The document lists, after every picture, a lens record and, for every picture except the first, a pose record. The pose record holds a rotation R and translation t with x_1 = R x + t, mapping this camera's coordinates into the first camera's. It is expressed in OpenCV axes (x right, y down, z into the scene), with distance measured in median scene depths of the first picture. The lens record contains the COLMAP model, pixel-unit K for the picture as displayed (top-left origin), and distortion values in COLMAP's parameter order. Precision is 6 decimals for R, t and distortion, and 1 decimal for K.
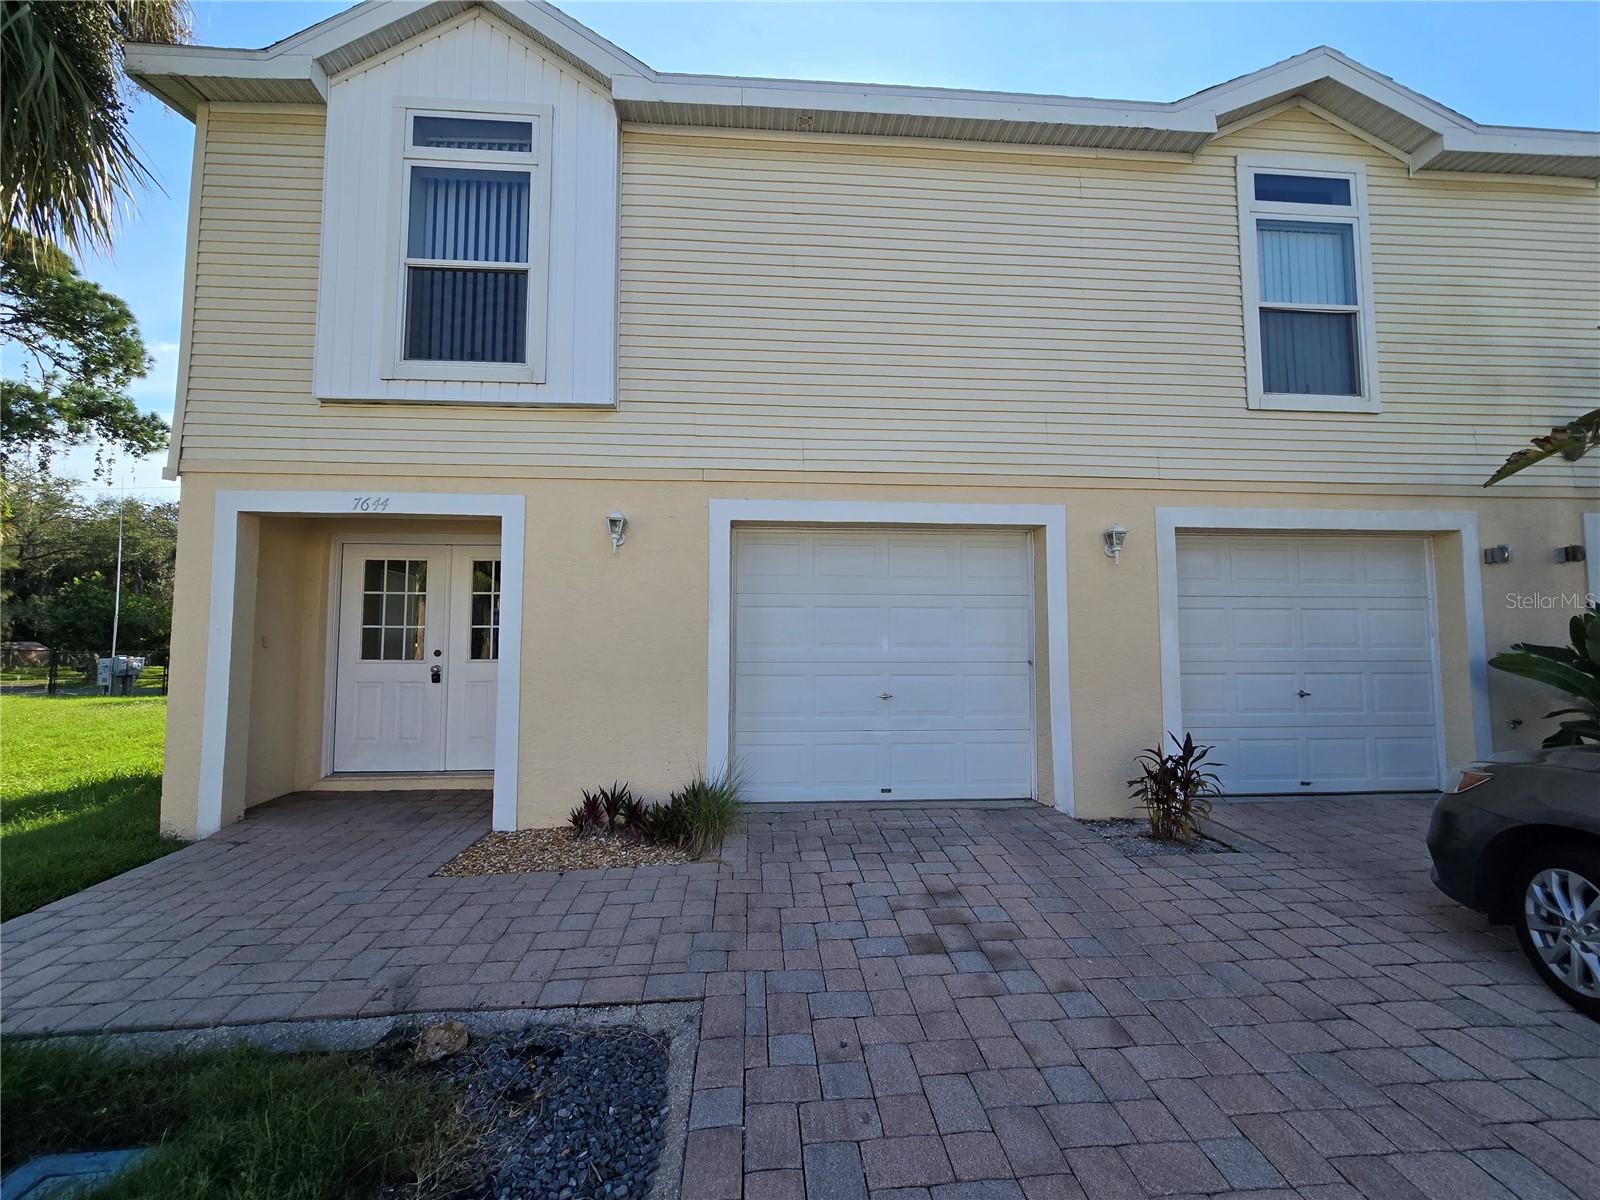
lens RADIAL K [[657.7, 0, 799.0], [0, 657.7, 599.1], [0, 0, 1]] dist [-0.003014, 0.000388]
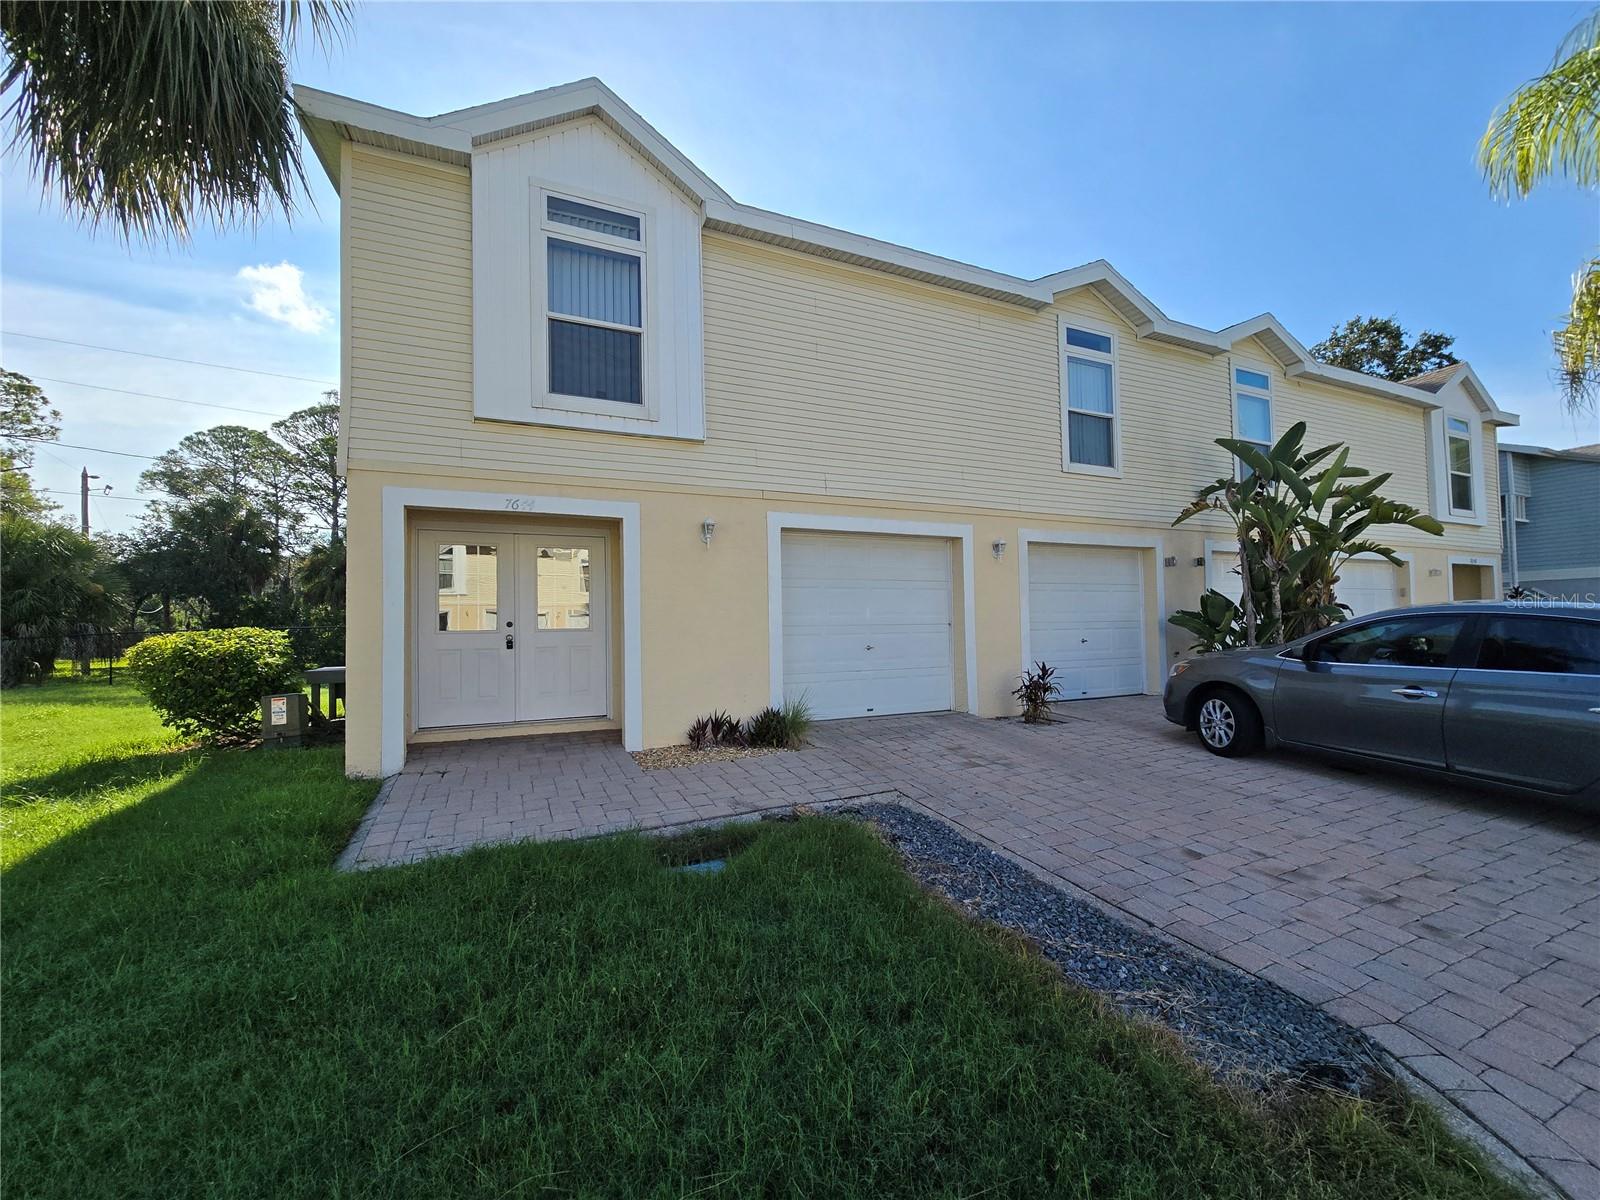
lens RADIAL K [[657.7, 0, 803.7], [0, 657.7, 597.9], [0, 0, 1]] dist [-0.003014, 0.000388]
pose [[0.934844, 0.000636, 0.355058, -0.575862], [-0.010701, 0.999595, 0.026385, -0.004476], [-0.354897, -0.028465, 0.934472, -0.371341]]
